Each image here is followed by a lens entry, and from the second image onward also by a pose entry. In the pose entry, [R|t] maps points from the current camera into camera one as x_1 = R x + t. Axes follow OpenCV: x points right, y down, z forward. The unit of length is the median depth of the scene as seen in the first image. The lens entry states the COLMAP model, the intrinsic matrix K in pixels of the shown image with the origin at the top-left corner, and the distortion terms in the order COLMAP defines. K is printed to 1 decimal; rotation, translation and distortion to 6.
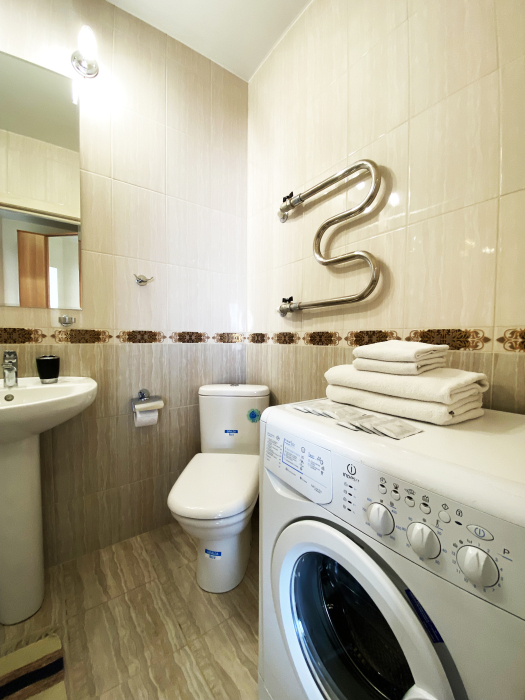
lens RADIAL K [[284.7, 0, 263.3], [0, 284.7, 351.5], [0, 0, 1]] dist [-0.003108, -0.008848]
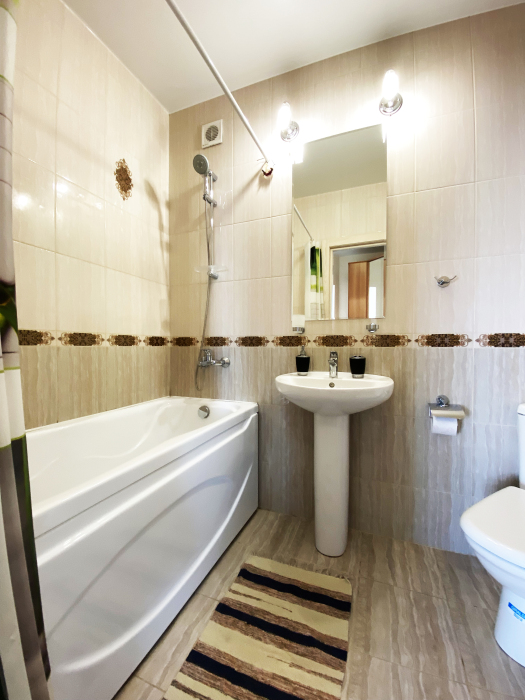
lens RADIAL K [[284.7, 0, 260.6], [0, 284.7, 350.6], [0, 0, 1]] dist [-0.003108, -0.008848]
pose [[0.527162, 0.002447, -0.849761, 0.074412], [-0.035303, 0.999196, -0.019023, 0.025812], [0.849031, 0.040027, 0.526824, -0.026790]]
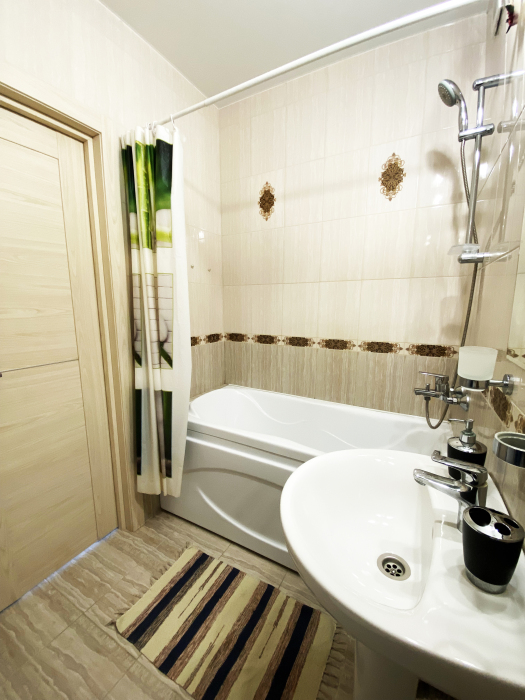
lens RADIAL K [[284.7, 0, 263.4], [0, 284.7, 348.6], [0, 0, 1]] dist [-0.003108, -0.008848]
pose [[-0.907330, 0.058846, -0.416280, -0.317475], [-0.025116, 0.980800, 0.193391, -0.263637], [0.419668, 0.185925, -0.888432, 1.100398]]
